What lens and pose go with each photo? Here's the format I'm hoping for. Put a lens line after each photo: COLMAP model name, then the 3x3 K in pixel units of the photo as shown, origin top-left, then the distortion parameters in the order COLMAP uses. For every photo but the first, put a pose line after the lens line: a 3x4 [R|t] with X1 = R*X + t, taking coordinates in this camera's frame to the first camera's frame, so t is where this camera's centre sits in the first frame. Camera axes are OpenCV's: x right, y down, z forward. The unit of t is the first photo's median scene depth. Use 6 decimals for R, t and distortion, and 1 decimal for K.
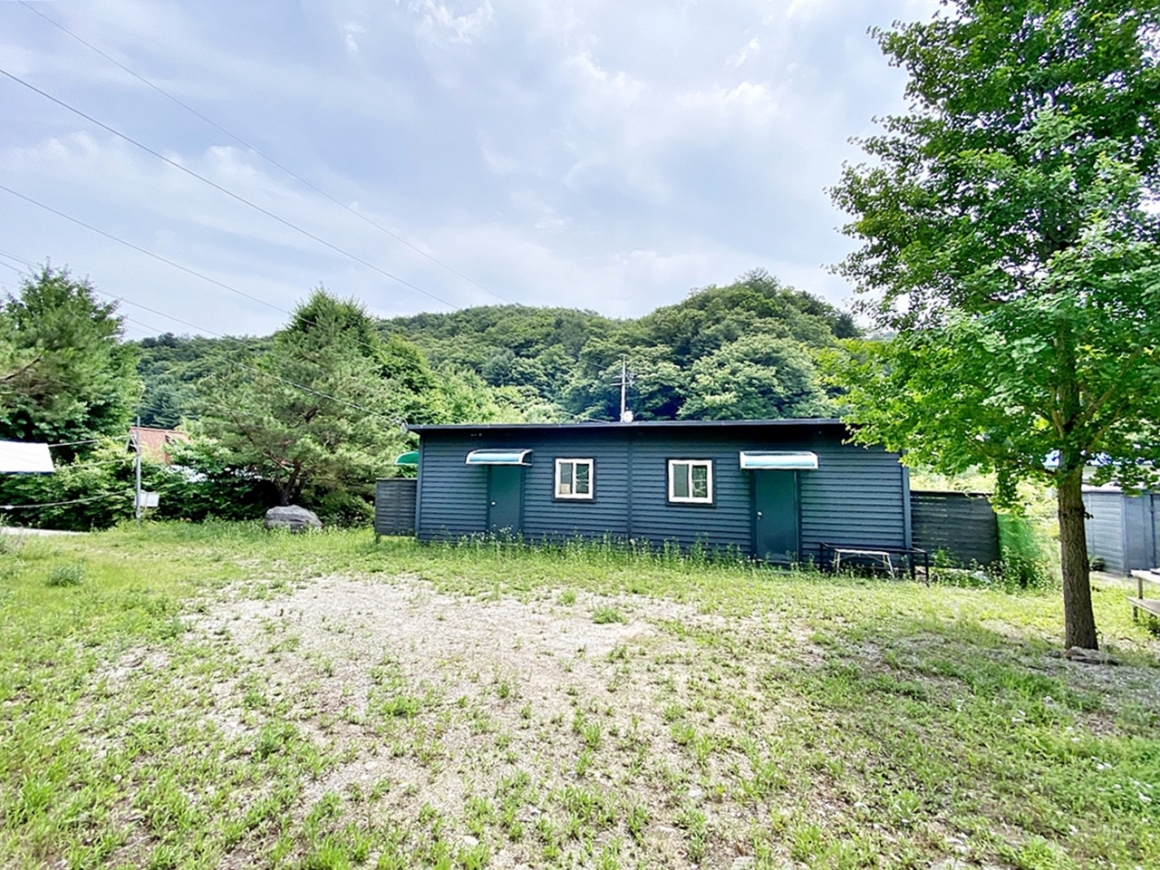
lens RADIAL K [[469.8, 0, 580.0], [0, 469.8, 435.0], [0, 0, 1]] dist [0.055056, -0.037156]
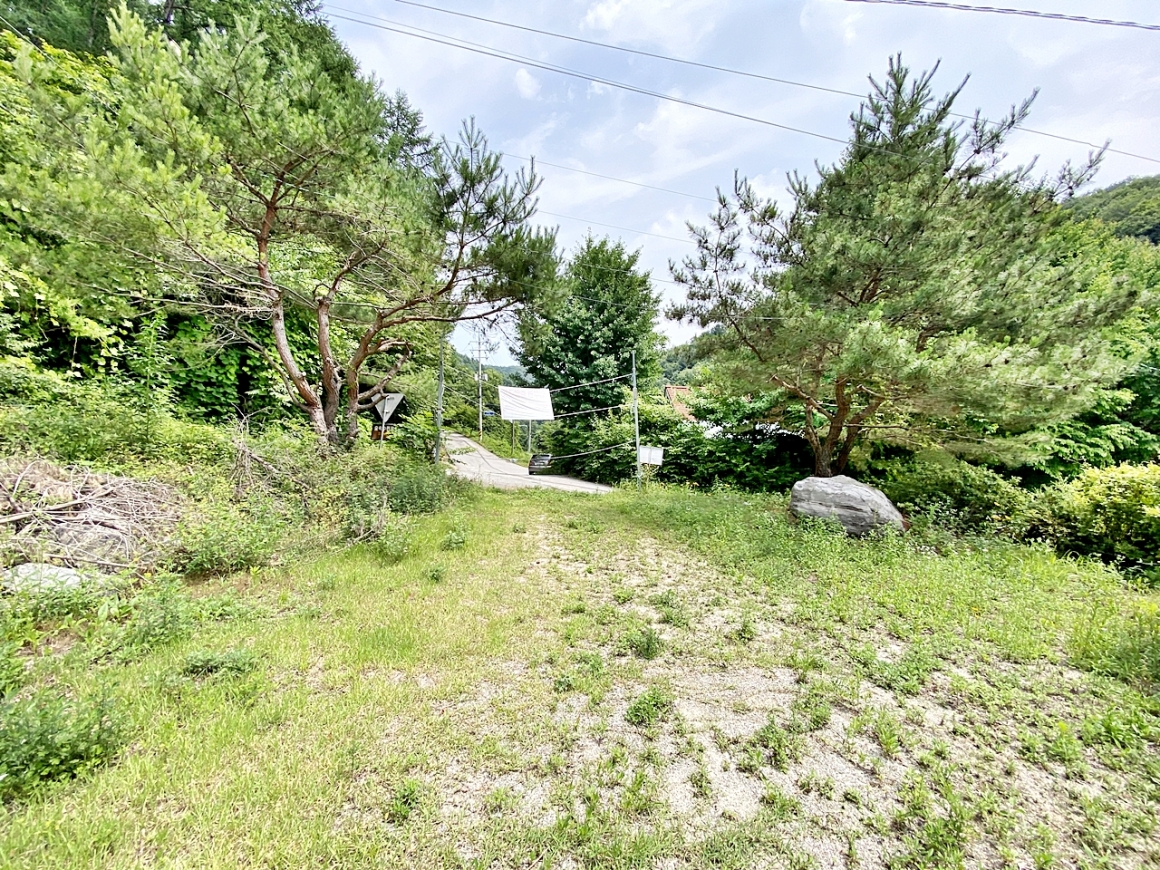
lens RADIAL K [[464.9, 0, 585.0], [0, 464.9, 430.3], [0, 0, 1]] dist [0.017240, -0.021174]
pose [[0.547747, -0.012395, -0.836552, -0.116777], [0.065050, 0.997494, 0.027814, 0.023276], [0.834111, -0.069653, 0.547181, 0.176325]]
